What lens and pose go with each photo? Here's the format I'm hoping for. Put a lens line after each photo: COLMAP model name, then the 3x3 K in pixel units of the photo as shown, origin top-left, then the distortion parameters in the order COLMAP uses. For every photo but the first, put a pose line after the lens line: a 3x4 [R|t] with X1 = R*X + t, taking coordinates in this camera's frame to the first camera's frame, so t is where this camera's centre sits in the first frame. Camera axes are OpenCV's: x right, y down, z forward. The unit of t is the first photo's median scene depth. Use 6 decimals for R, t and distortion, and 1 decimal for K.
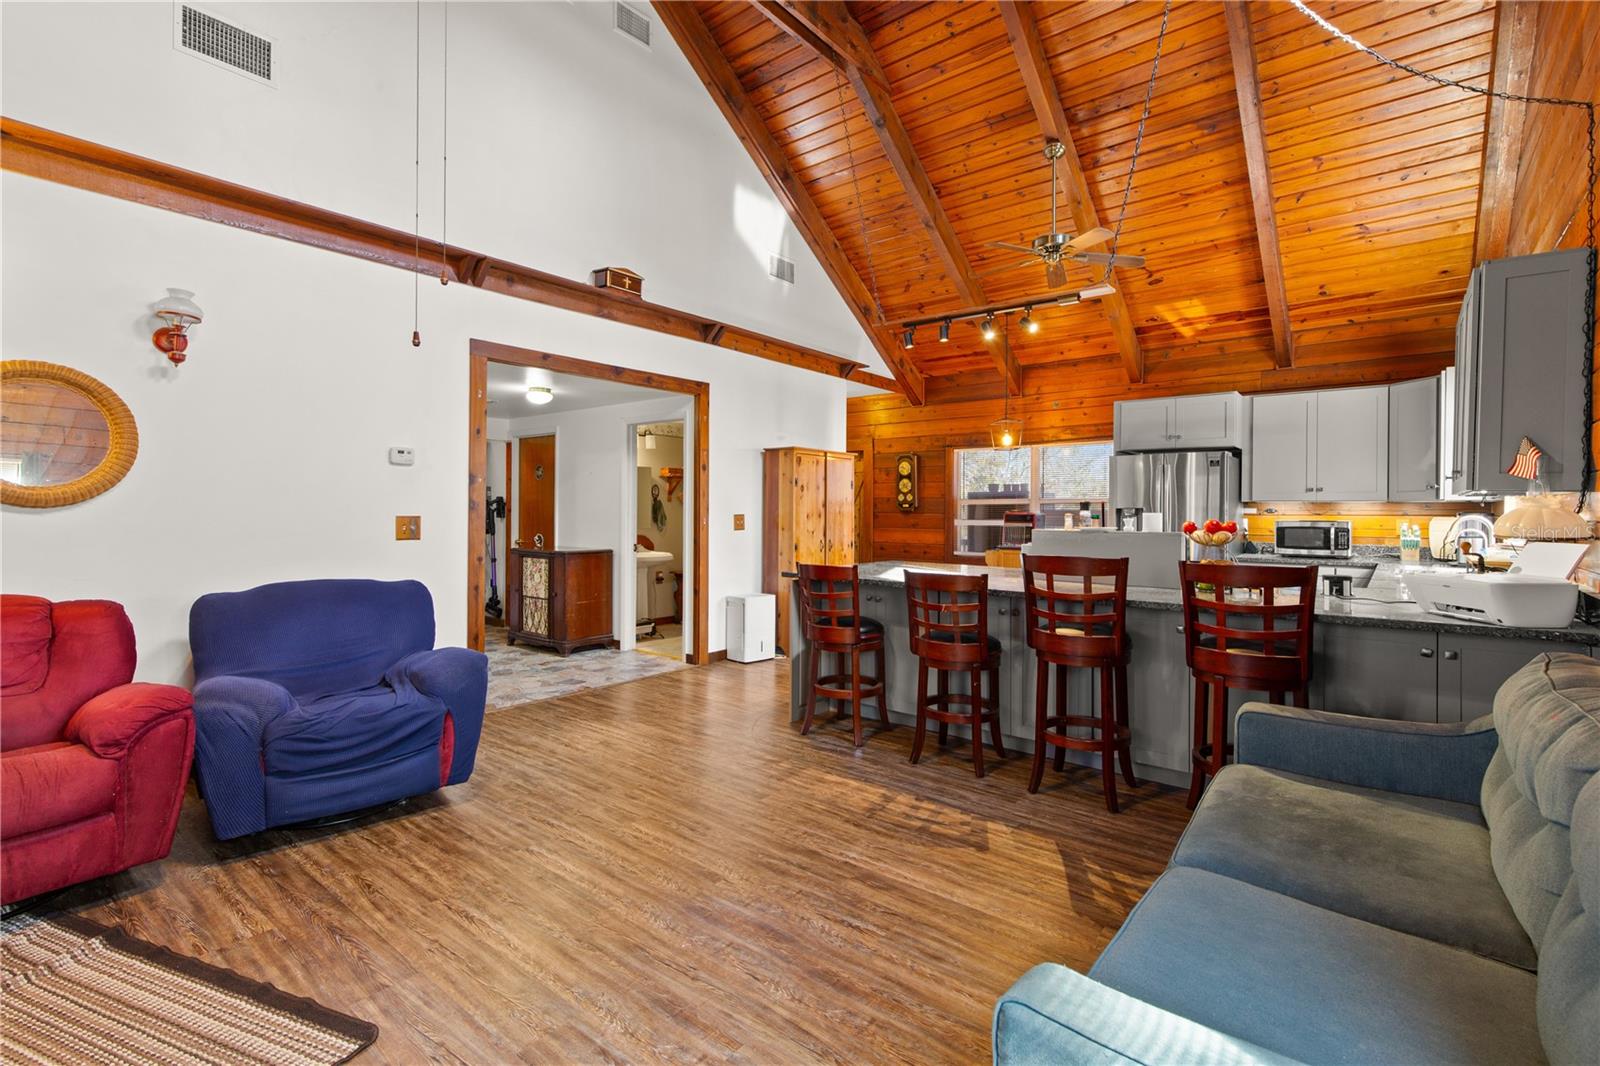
lens RADIAL K [[722.9, 0, 813.0], [0, 722.9, 526.3], [0, 0, 1]] dist [0.008117, -0.002651]
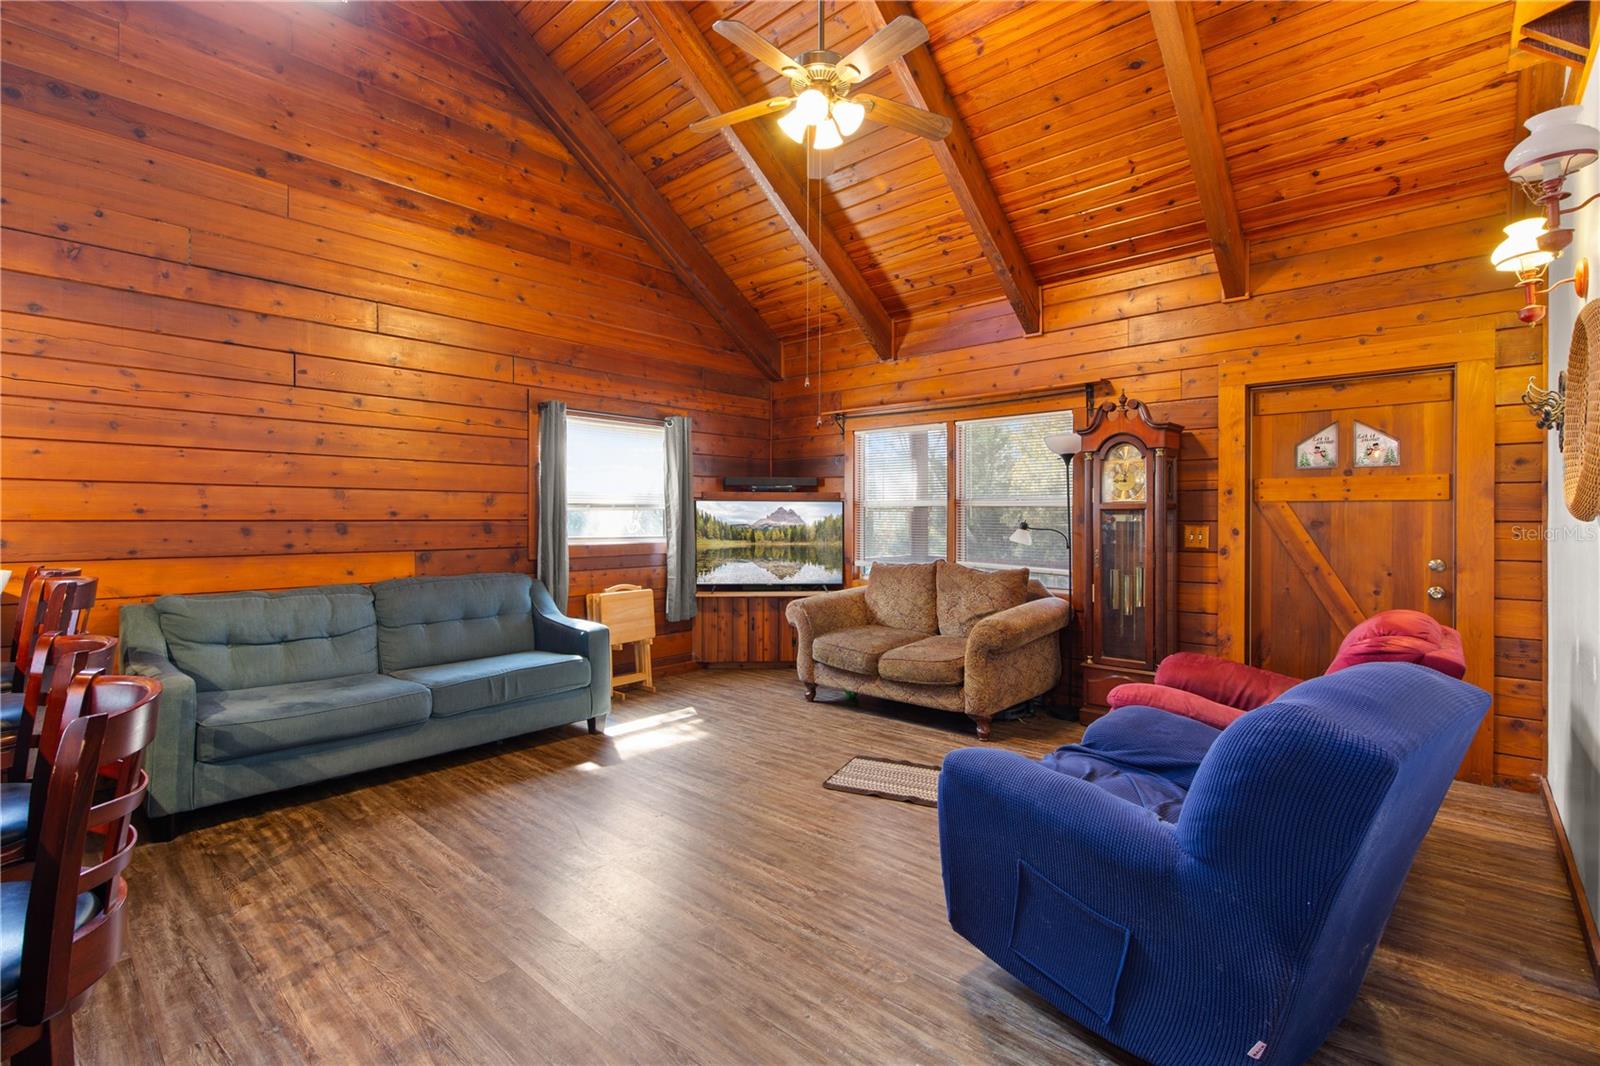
lens RADIAL K [[722.9, 0, 814.4], [0, 722.9, 519.8], [0, 0, 1]] dist [0.008117, -0.002651]
pose [[-0.998392, -0.007810, 0.056146, -0.421805], [-0.006515, 0.999709, 0.023210, -0.039023], [-0.056311, 0.022807, -0.998153, 1.815485]]
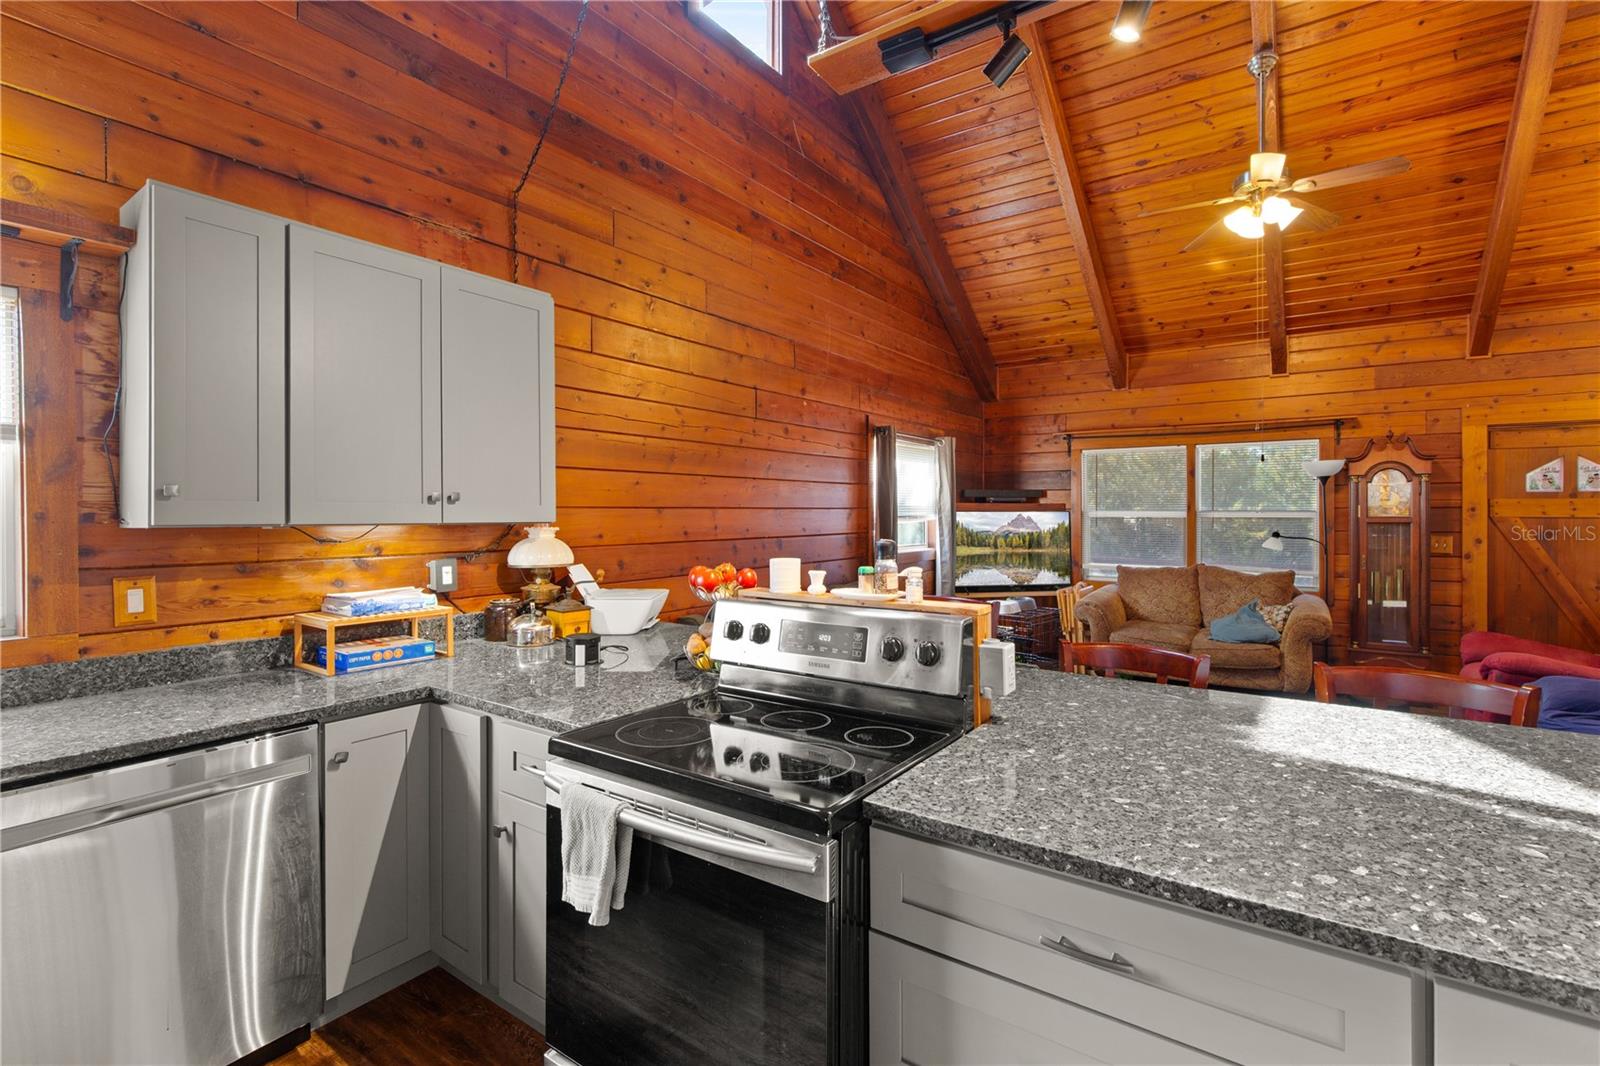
lens RADIAL K [[722.9, 0, 818.0], [0, 722.9, 510.5], [0, 0, 1]] dist [0.008117, -0.002651]
pose [[-0.997608, -0.005199, -0.068931, 0.623107], [-0.006658, 0.999758, 0.020961, -0.091655], [0.068805, 0.021370, -0.997401, 2.039688]]
